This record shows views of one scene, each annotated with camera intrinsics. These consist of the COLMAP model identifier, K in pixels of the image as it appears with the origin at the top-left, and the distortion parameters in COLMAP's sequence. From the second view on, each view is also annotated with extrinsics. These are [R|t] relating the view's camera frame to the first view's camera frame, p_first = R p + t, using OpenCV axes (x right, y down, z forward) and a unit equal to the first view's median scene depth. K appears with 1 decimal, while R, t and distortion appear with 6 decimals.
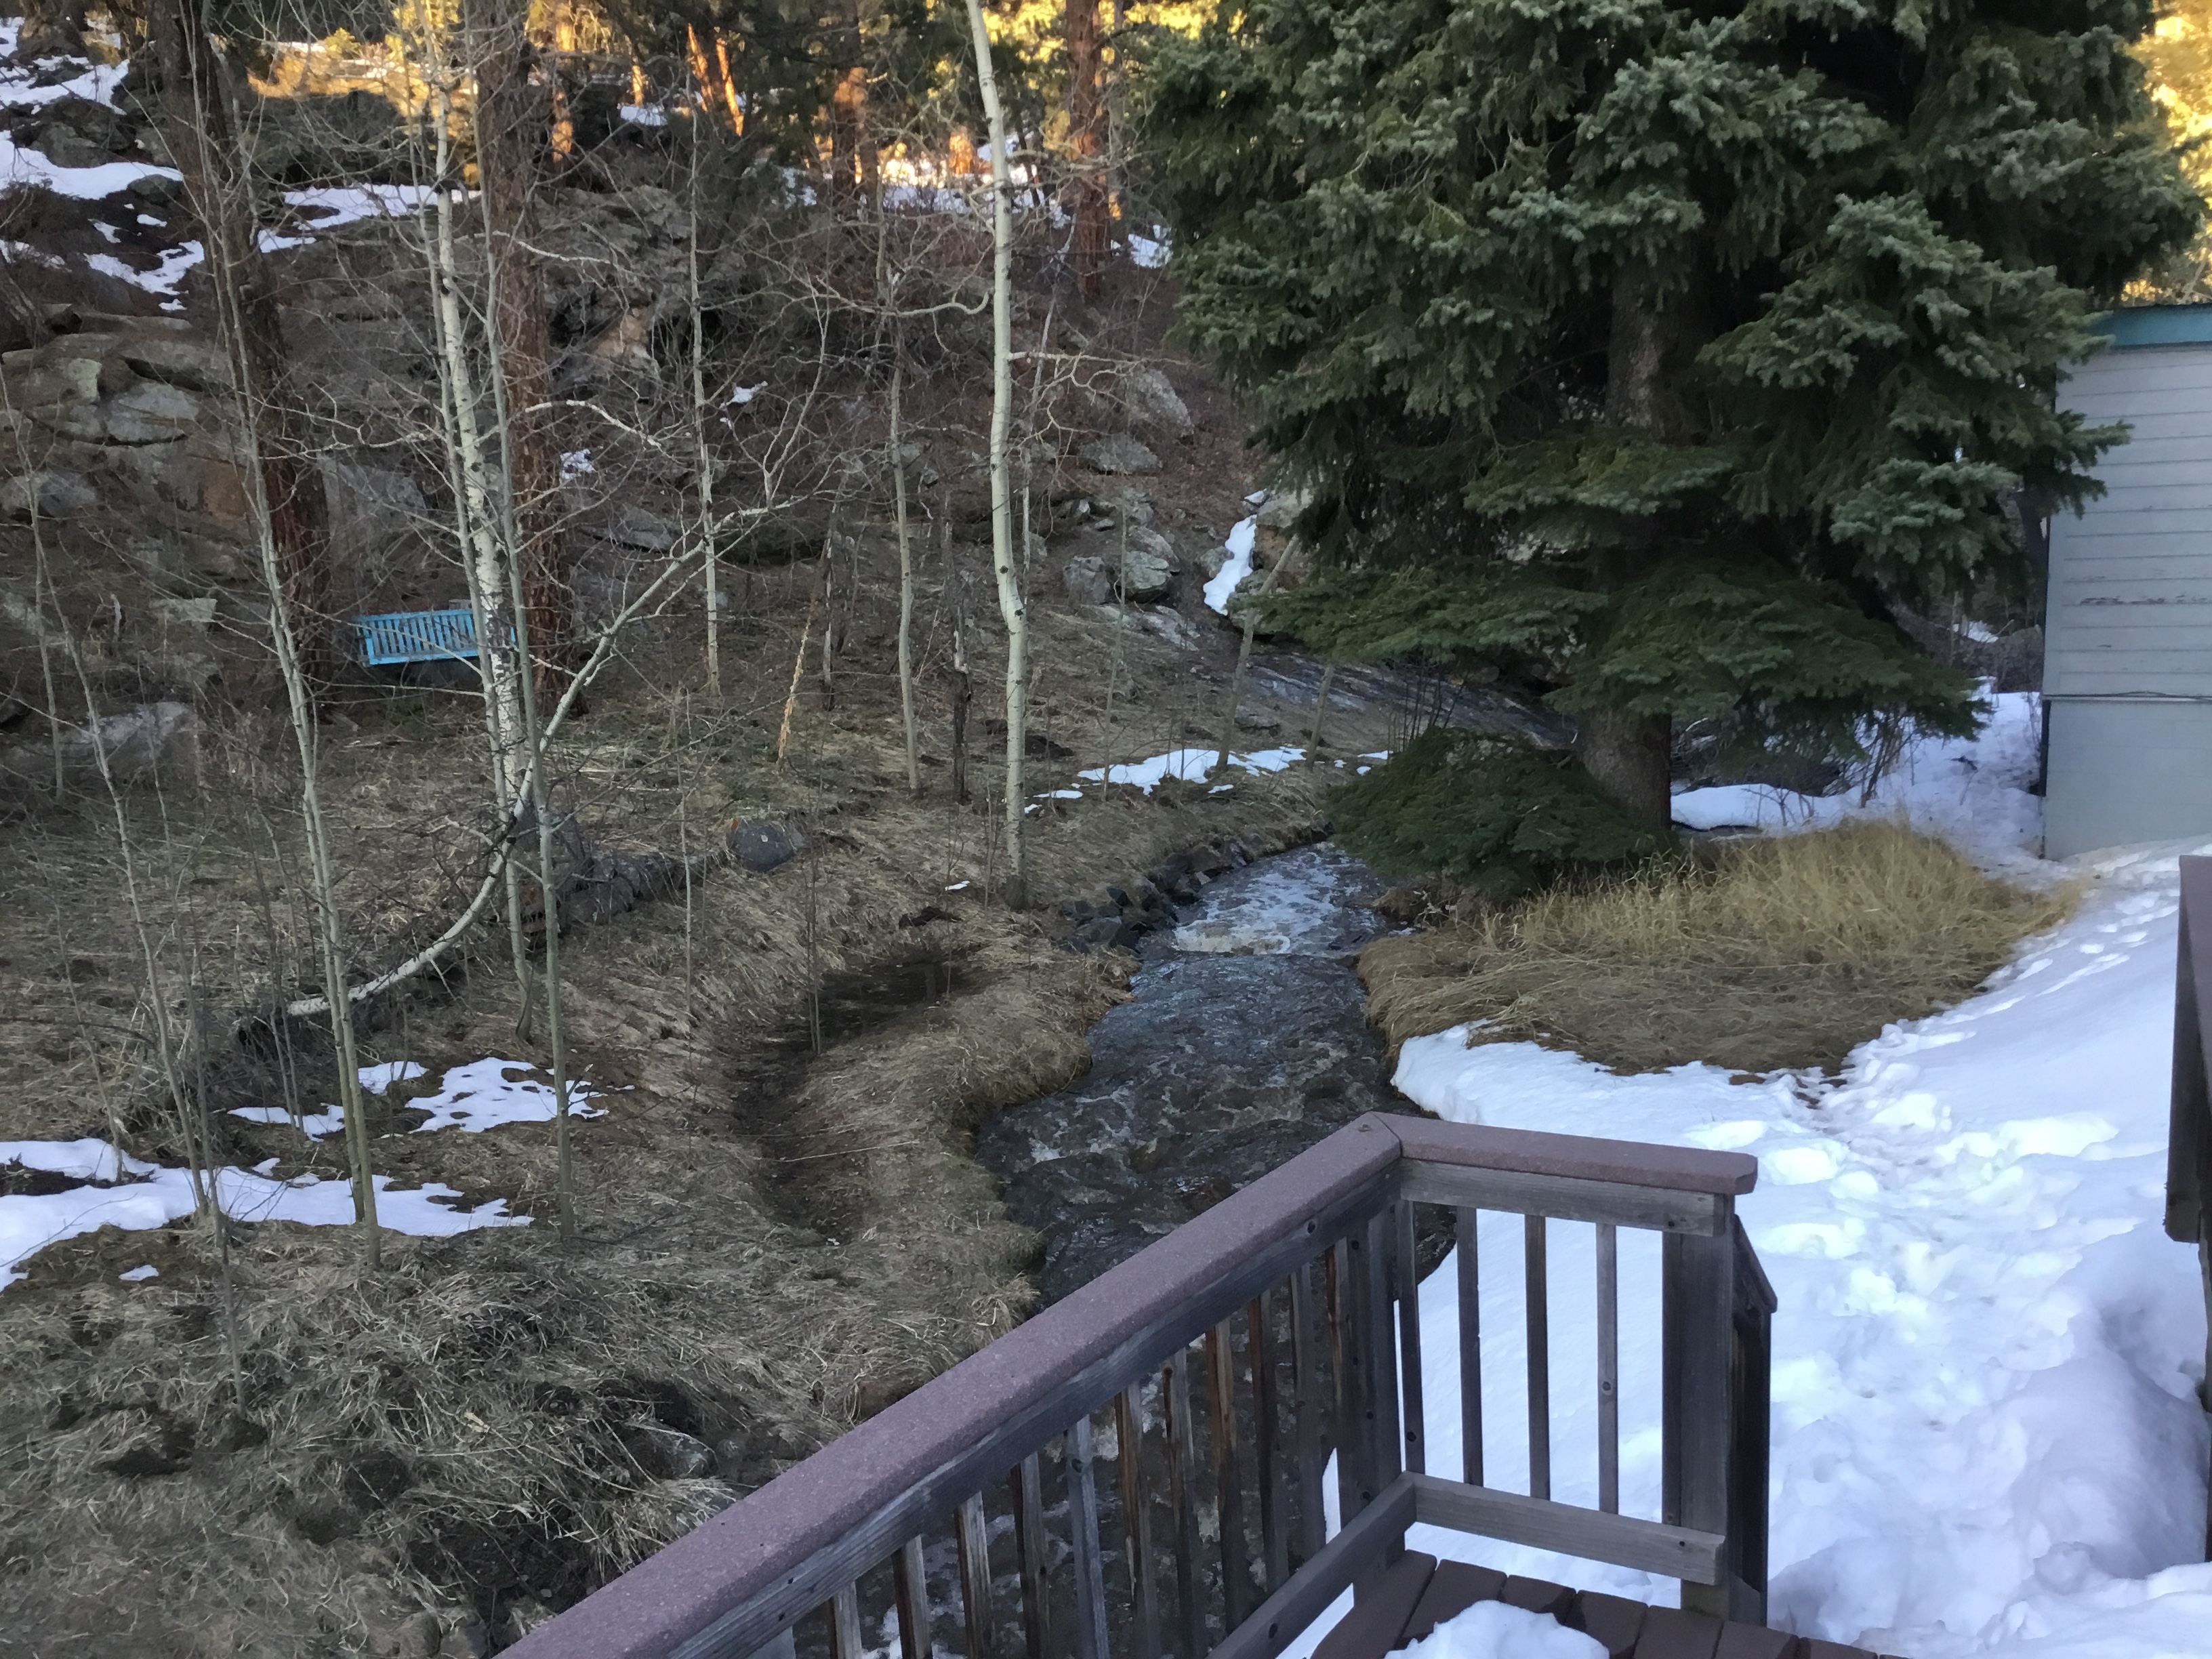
lens RADIAL K [[1984.1, 0, 1101.7], [0, 1984.1, 837.7], [0, 0, 1]] dist [0.027665, -0.039619]
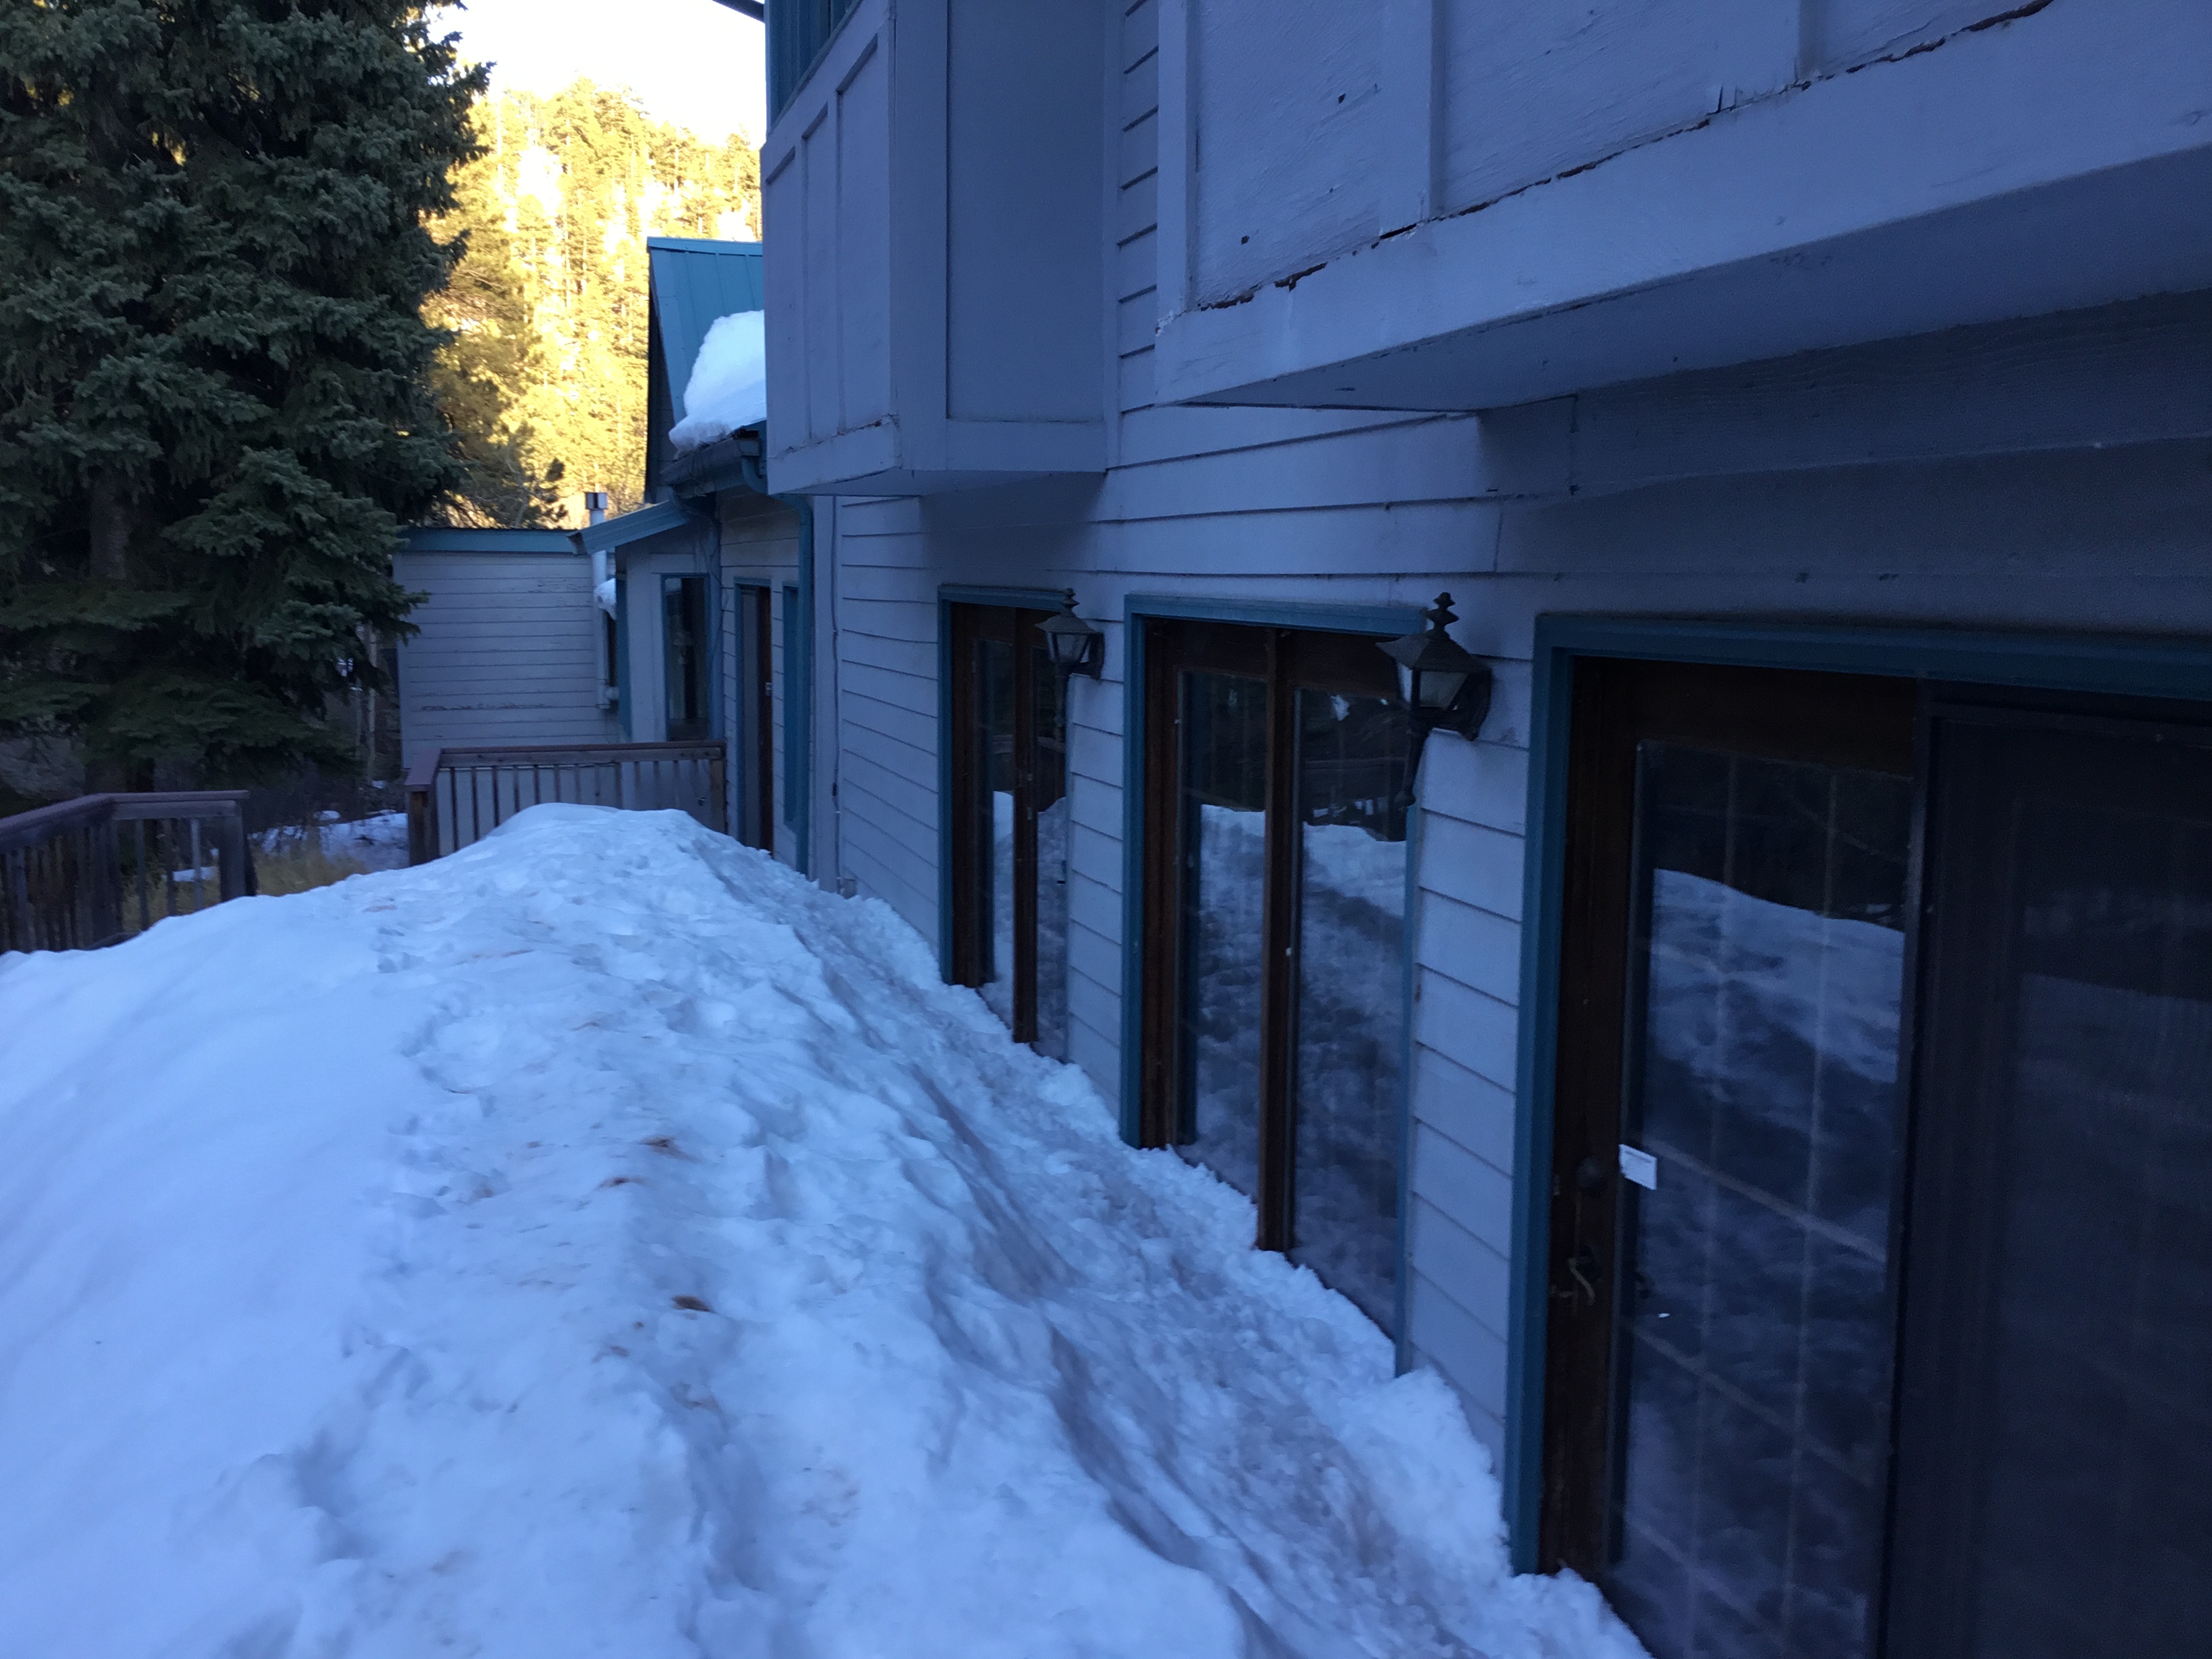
lens RADIAL K [[1984.1, 0, 1111.1], [0, 1984.1, 835.7], [0, 0, 1]] dist [0.027665, -0.039619]
pose [[0.728561, -0.032877, 0.684191, -0.266510], [0.105352, 0.992341, -0.064500, 0.195953], [-0.676830, 0.119073, 0.726445, -0.699372]]
